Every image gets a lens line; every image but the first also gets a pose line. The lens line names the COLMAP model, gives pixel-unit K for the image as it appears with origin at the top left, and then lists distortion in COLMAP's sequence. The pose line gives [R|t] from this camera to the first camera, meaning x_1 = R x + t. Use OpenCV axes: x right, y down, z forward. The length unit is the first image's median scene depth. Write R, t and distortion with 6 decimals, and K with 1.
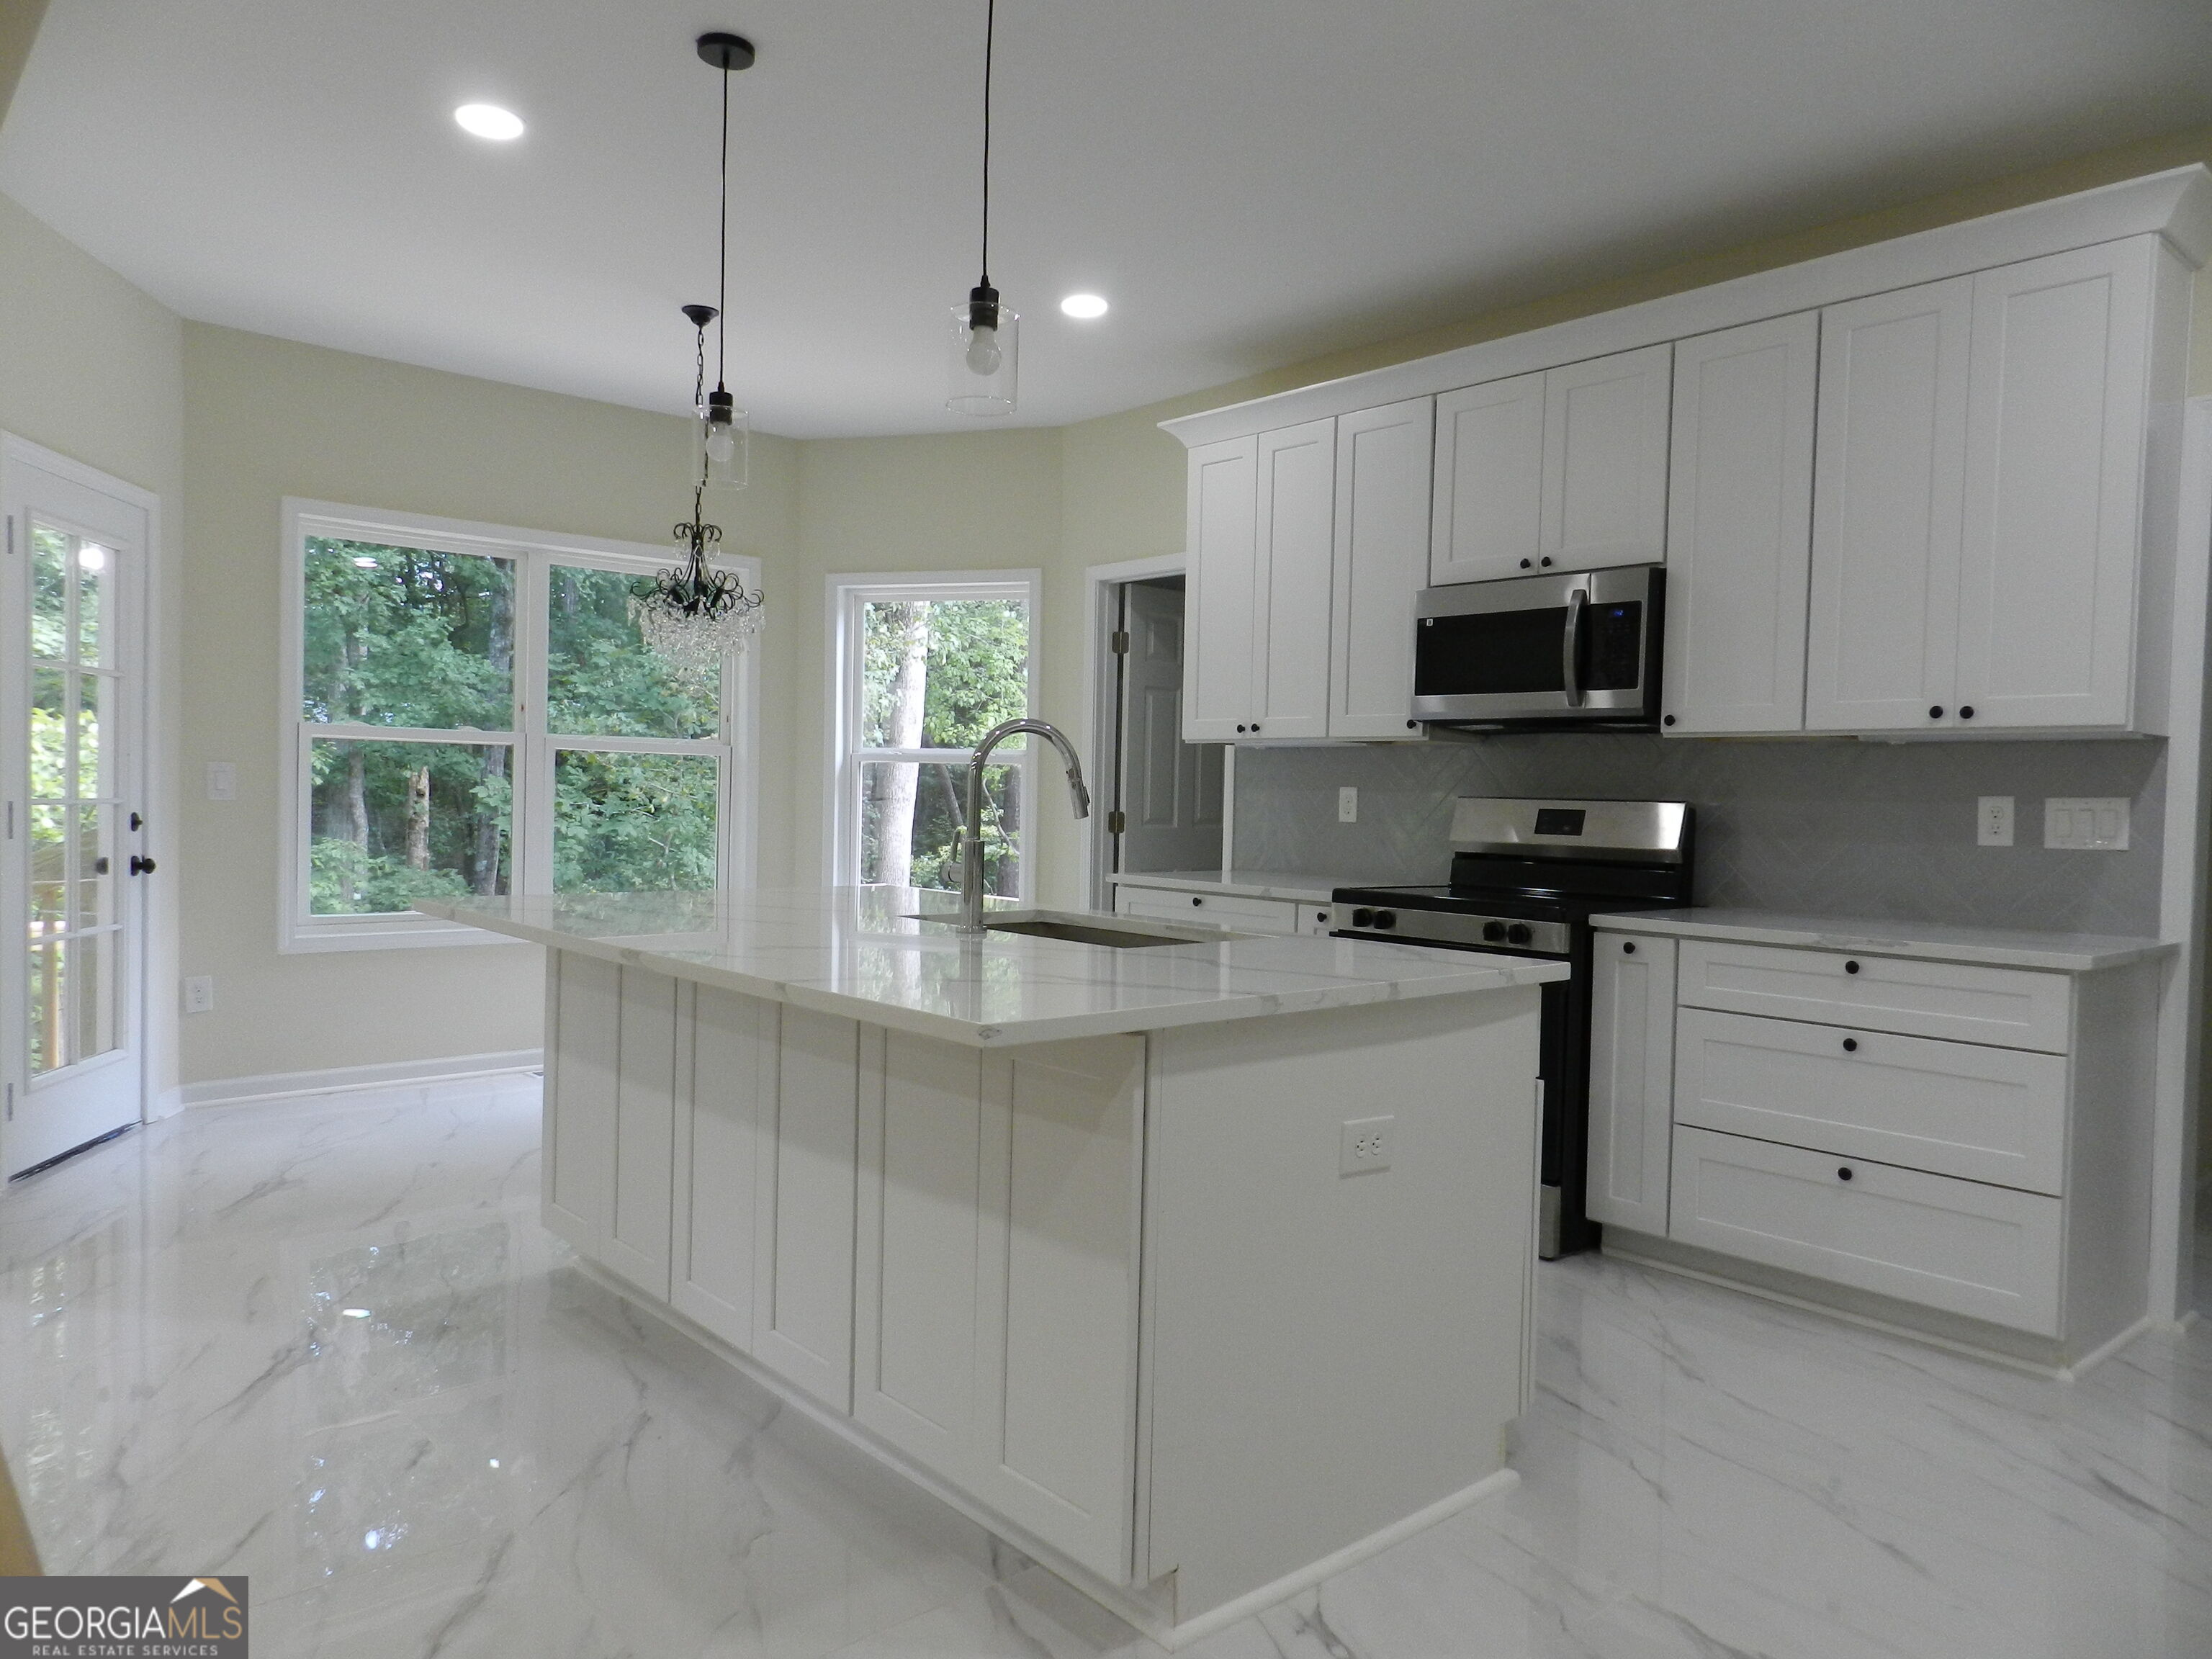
lens RADIAL K [[1495.5, 0, 1099.9], [0, 1495.5, 833.0], [0, 0, 1]] dist [0.018340, -0.004442]
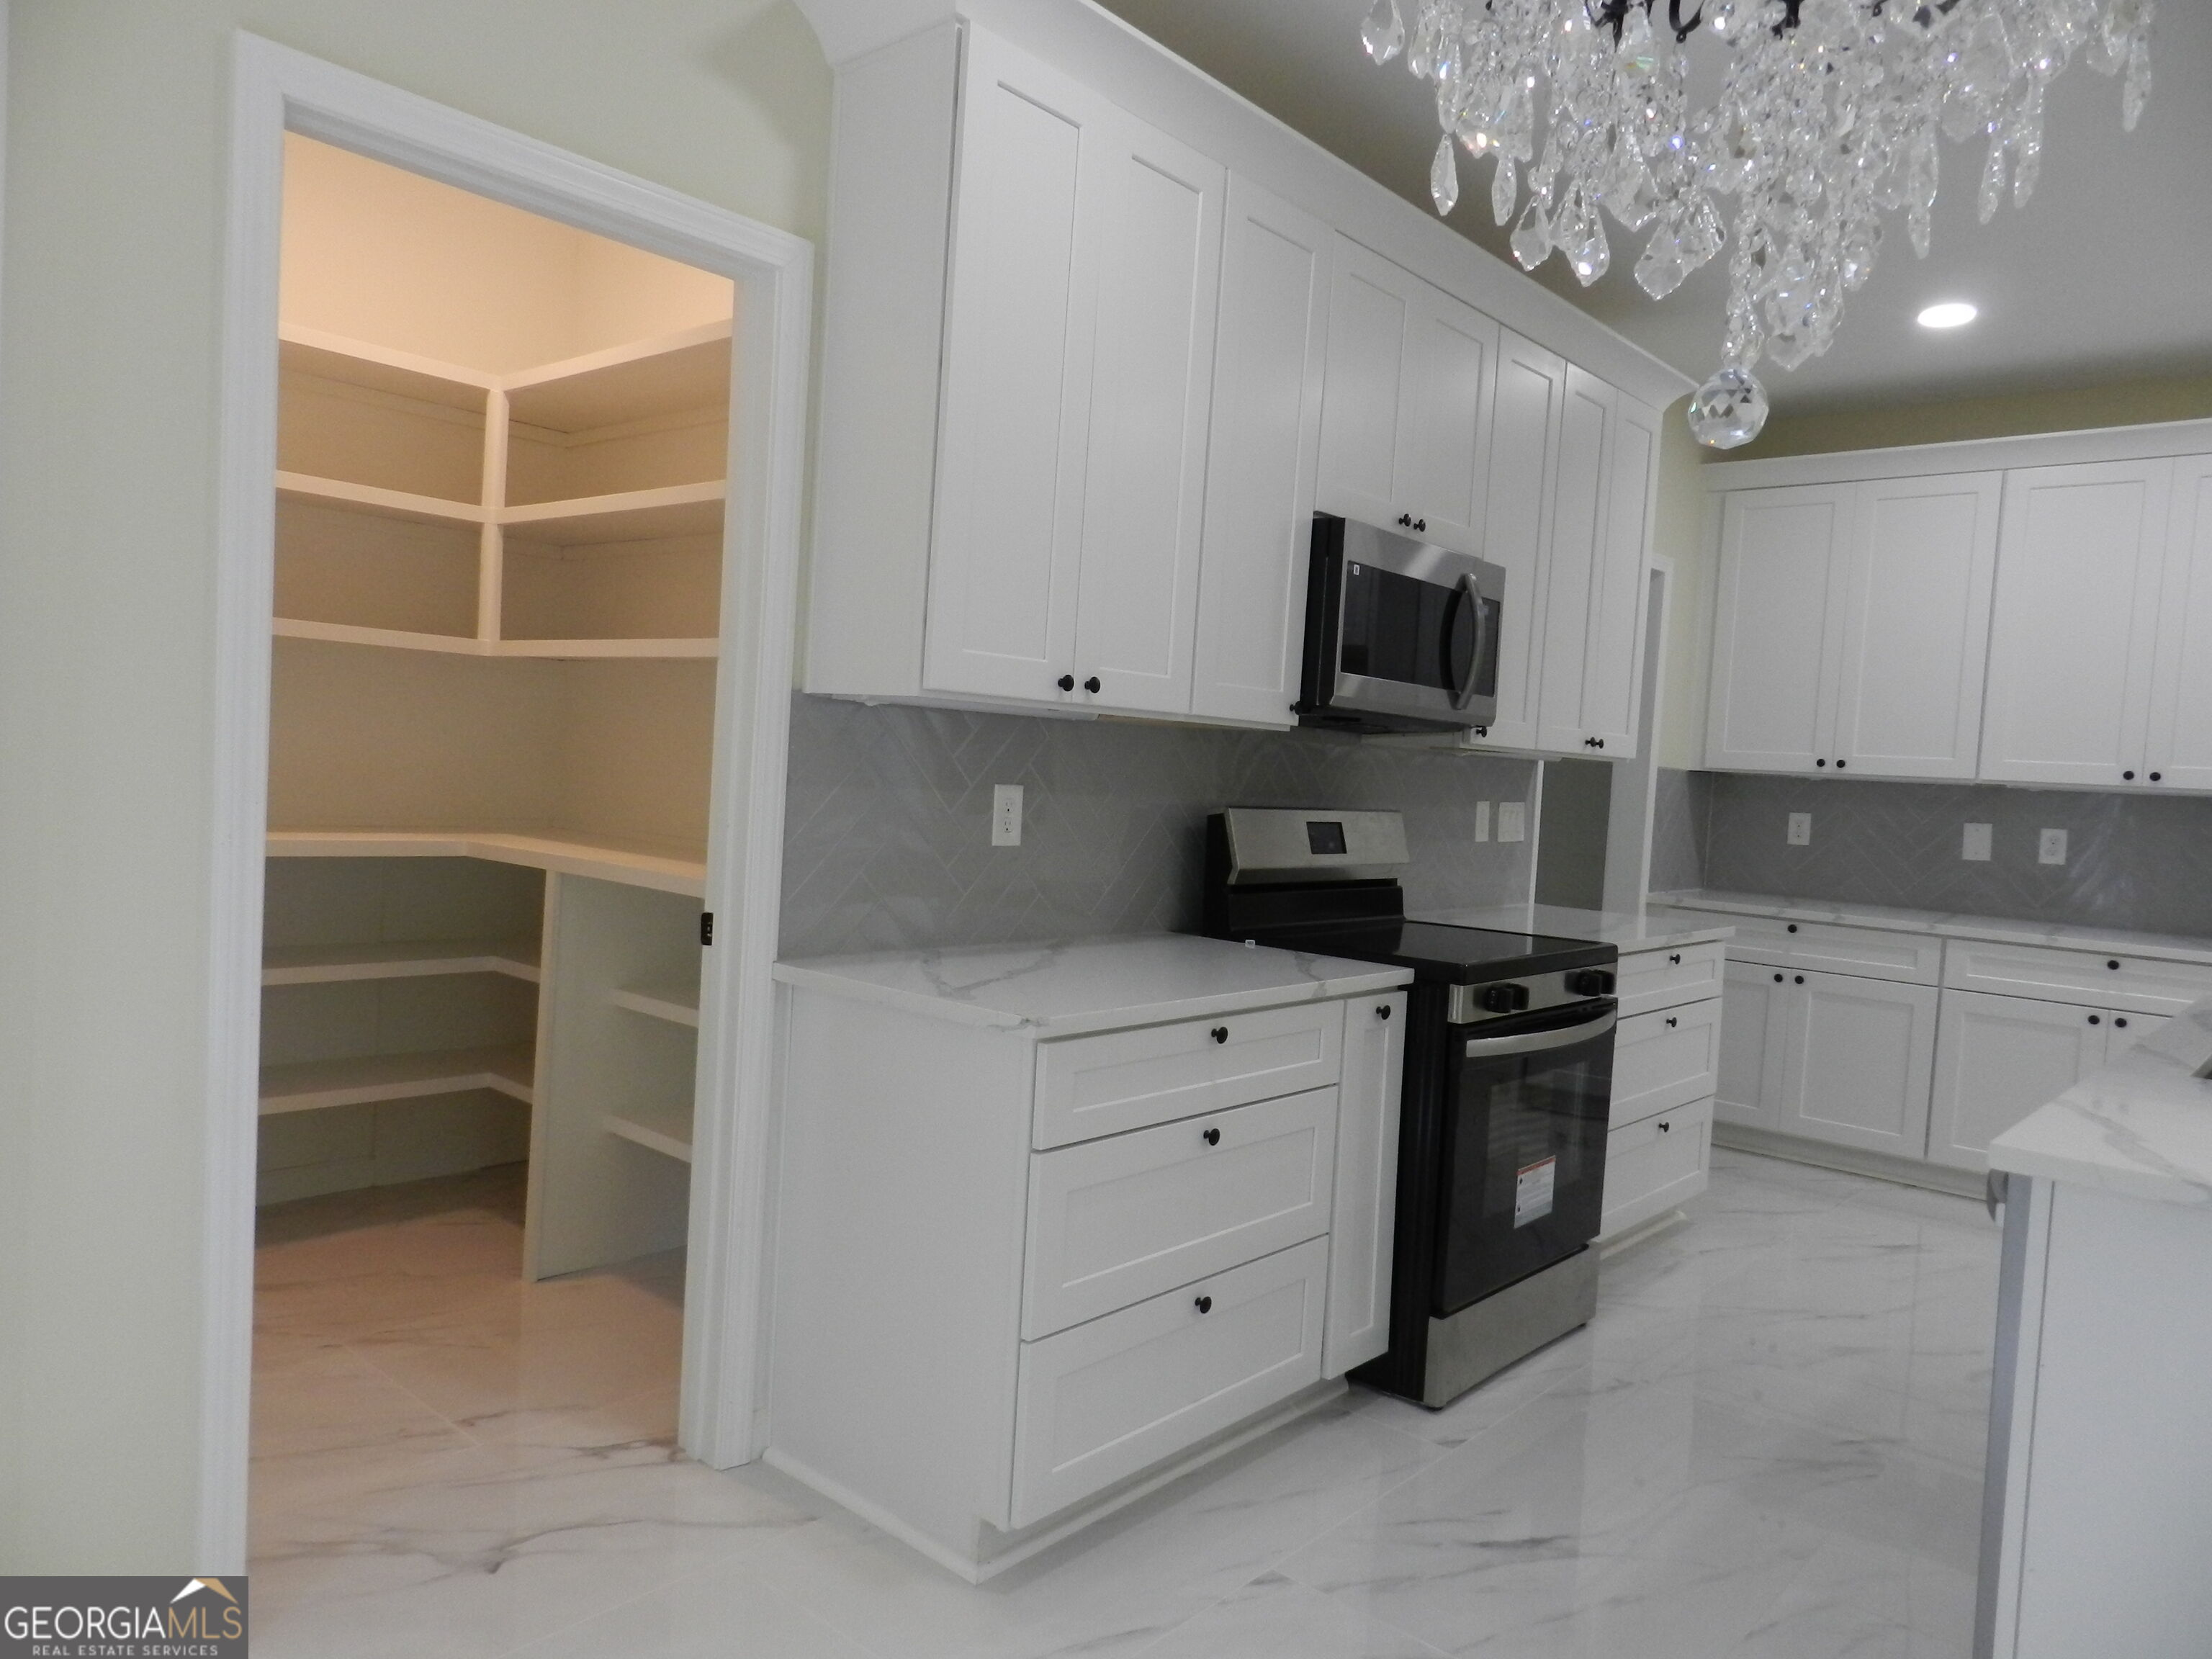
lens RADIAL K [[1495.5, 0, 1088.0], [0, 1495.5, 839.8], [0, 0, 1]] dist [0.018340, -0.004442]
pose [[-0.117475, -0.081831, 0.989699, -0.520036], [-0.030235, 0.996432, 0.078799, -0.071576], [-0.992615, -0.020667, -0.119530, 1.323766]]
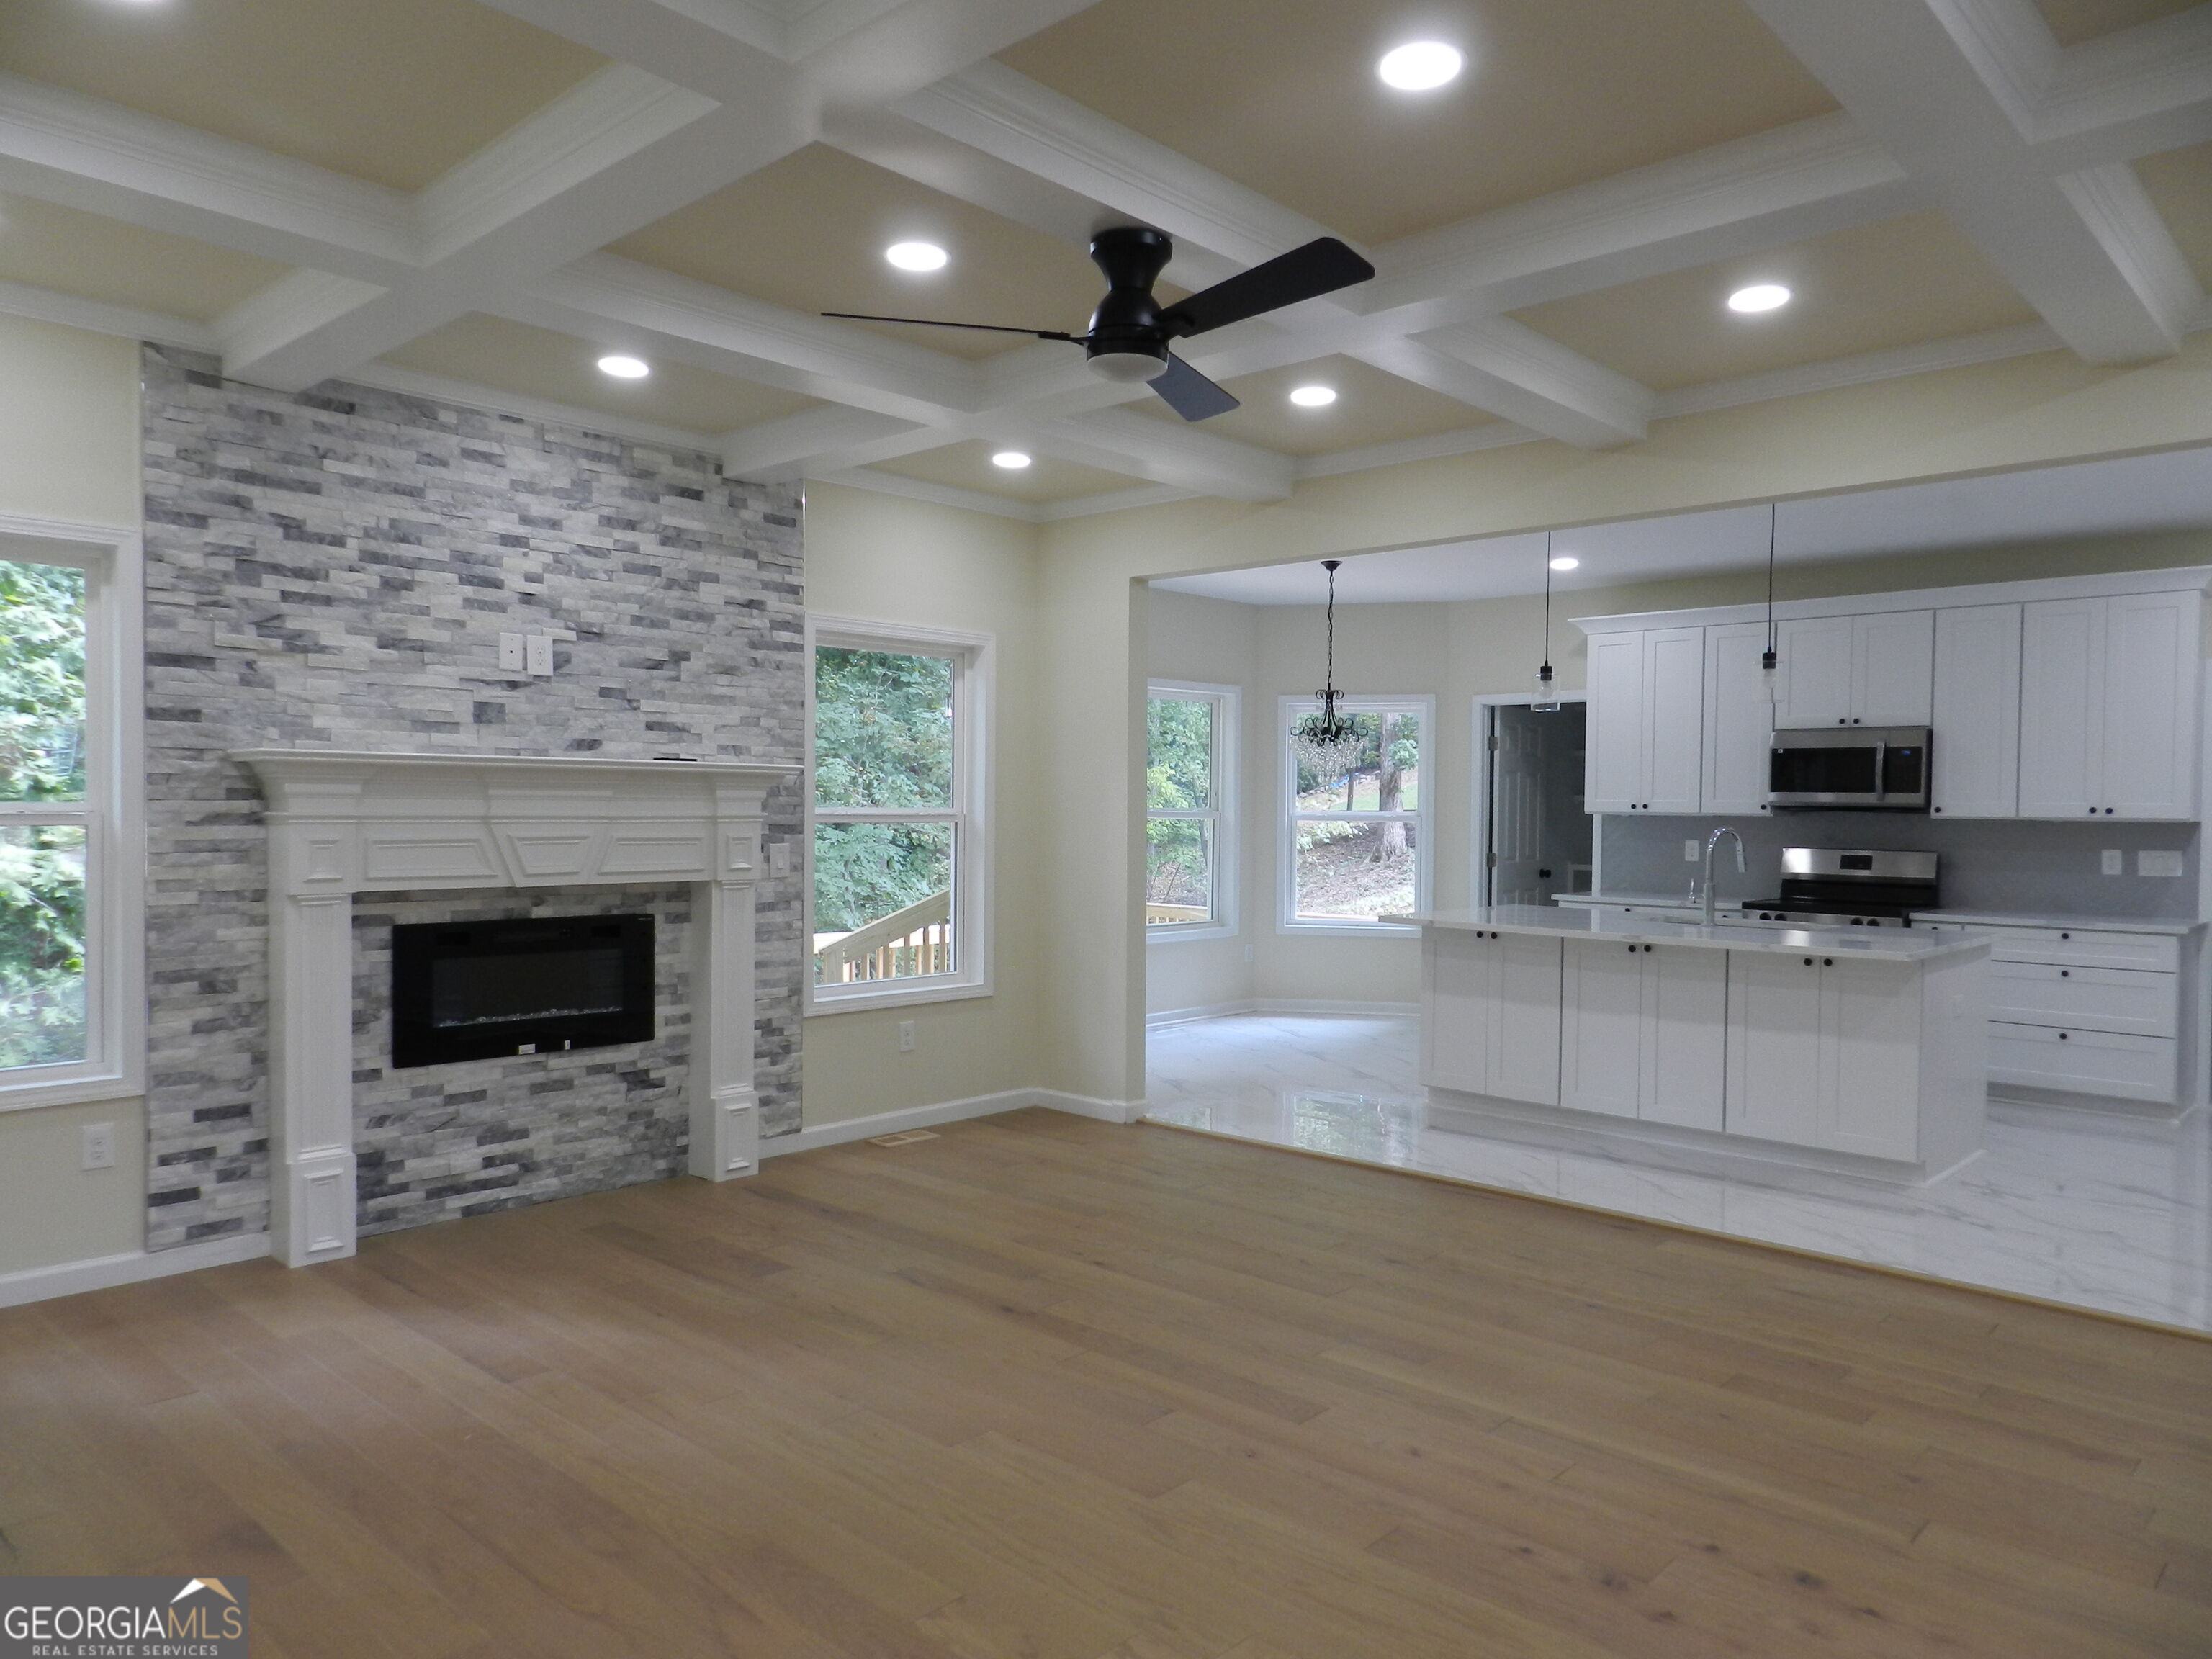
lens RADIAL K [[1495.5, 0, 1099.7], [0, 1495.5, 832.9], [0, 0, 1]] dist [0.018340, -0.004442]
pose [[0.995097, -0.014408, 0.097851, -0.834400], [0.015001, 0.999873, -0.005324, -0.050376], [-0.097762, 0.006766, 0.995187, -0.762388]]
